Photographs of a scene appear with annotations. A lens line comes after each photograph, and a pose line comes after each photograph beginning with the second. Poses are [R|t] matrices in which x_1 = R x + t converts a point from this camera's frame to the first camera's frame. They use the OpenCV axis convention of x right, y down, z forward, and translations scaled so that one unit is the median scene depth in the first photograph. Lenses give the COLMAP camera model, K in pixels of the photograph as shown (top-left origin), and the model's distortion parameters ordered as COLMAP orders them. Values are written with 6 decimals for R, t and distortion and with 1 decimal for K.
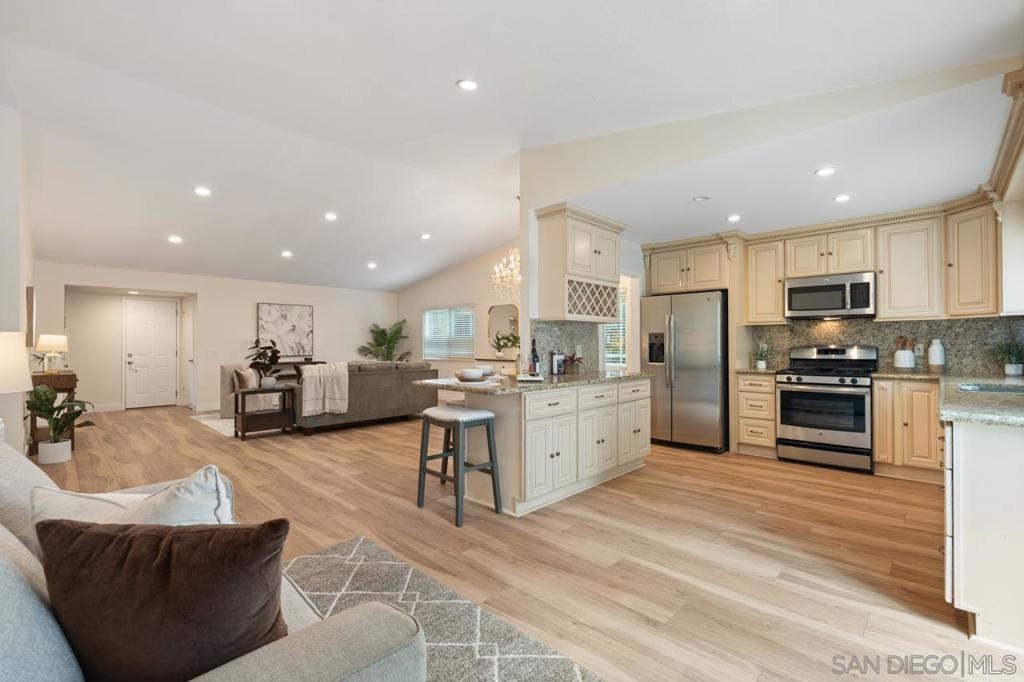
lens RADIAL K [[449.5, 0, 511.6], [0, 449.5, 342.8], [0, 0, 1]] dist [-0.004555, 0.000595]
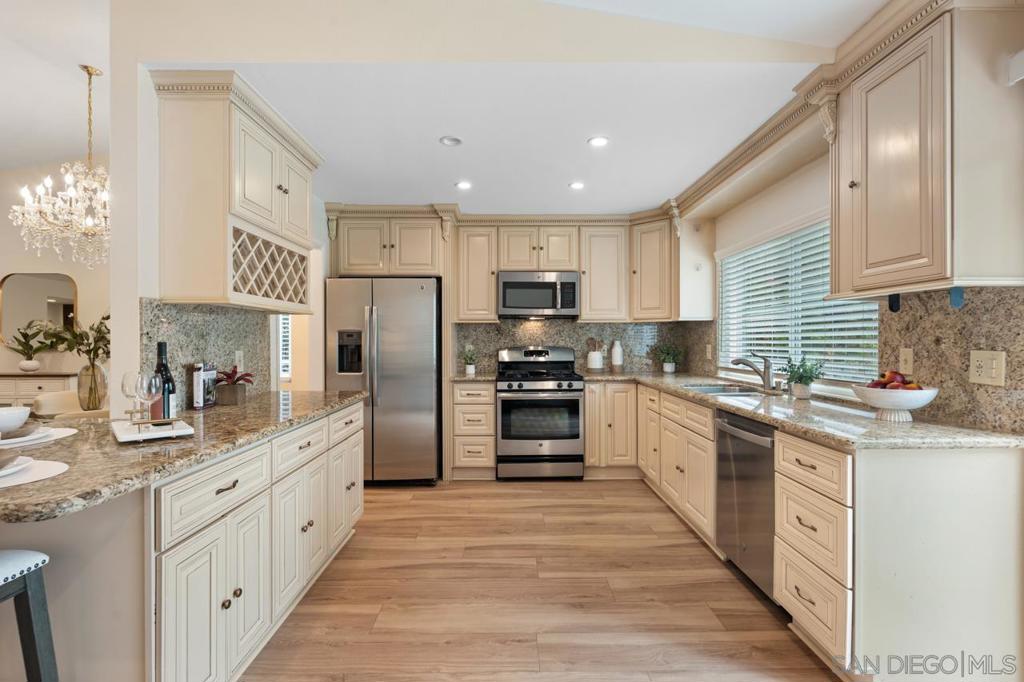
lens RADIAL K [[478.9, 0, 512.6], [0, 478.9, 342.4], [0, 0, 1]] dist [-0.005483, 0.001042]
pose [[0.711084, -0.002118, 0.703104, -0.030513], [-0.002168, 0.999984, 0.005206, -0.009327], [-0.703104, -0.005226, 0.711068, 0.348356]]
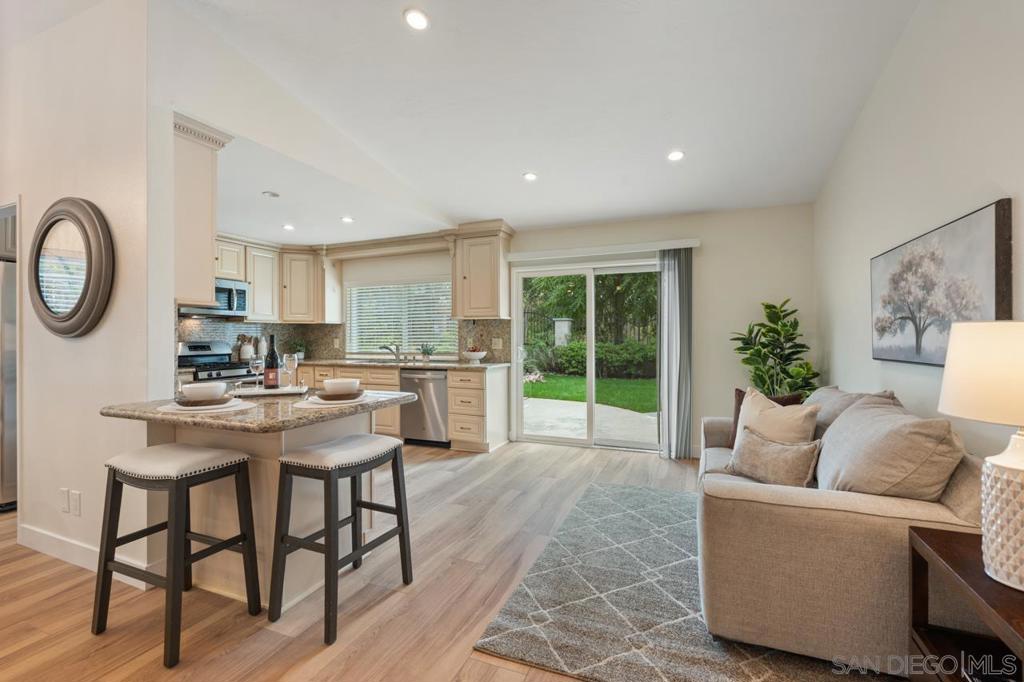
lens RADIAL K [[449.5, 0, 514.4], [0, 449.5, 333.9], [0, 0, 1]] dist [-0.004555, 0.000595]
pose [[-0.375629, 0.010562, 0.926710, -0.605921], [0.002791, 0.999943, -0.010266, -0.000648], [-0.926766, -0.001269, -0.375637, 0.764755]]
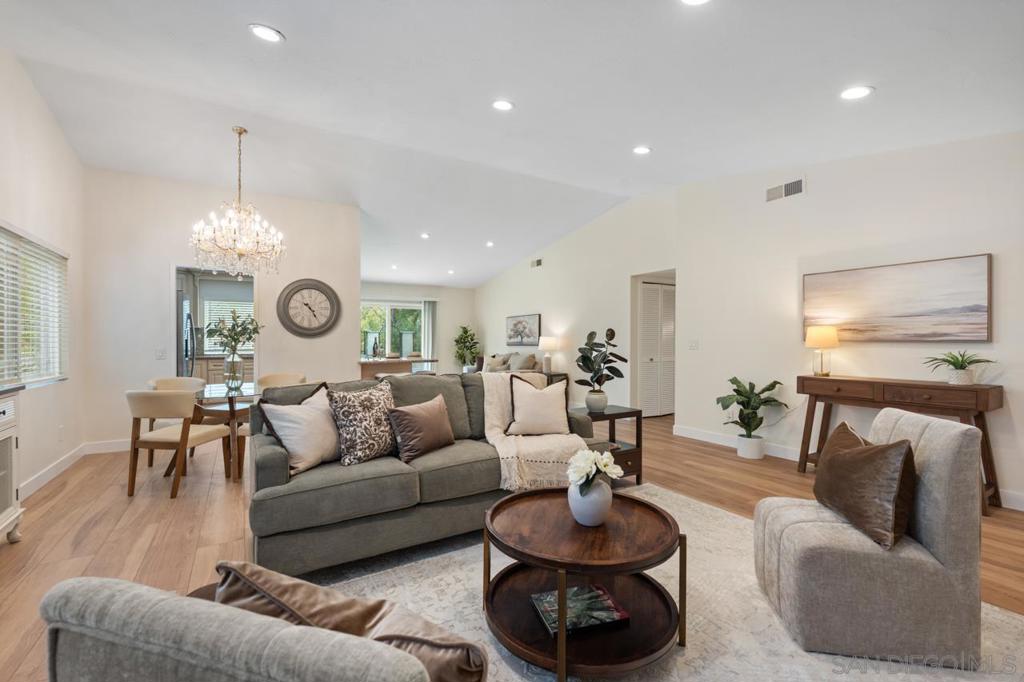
lens RADIAL K [[449.5, 0, 515.1], [0, 449.5, 346.1], [0, 0, 1]] dist [-0.004555, 0.000595]
pose [[-0.970052, -0.000035, 0.242898, -0.800628], [0.002780, 0.999933, 0.011249, 0.007600], [-0.242882, 0.011587, -0.969987, 2.225739]]
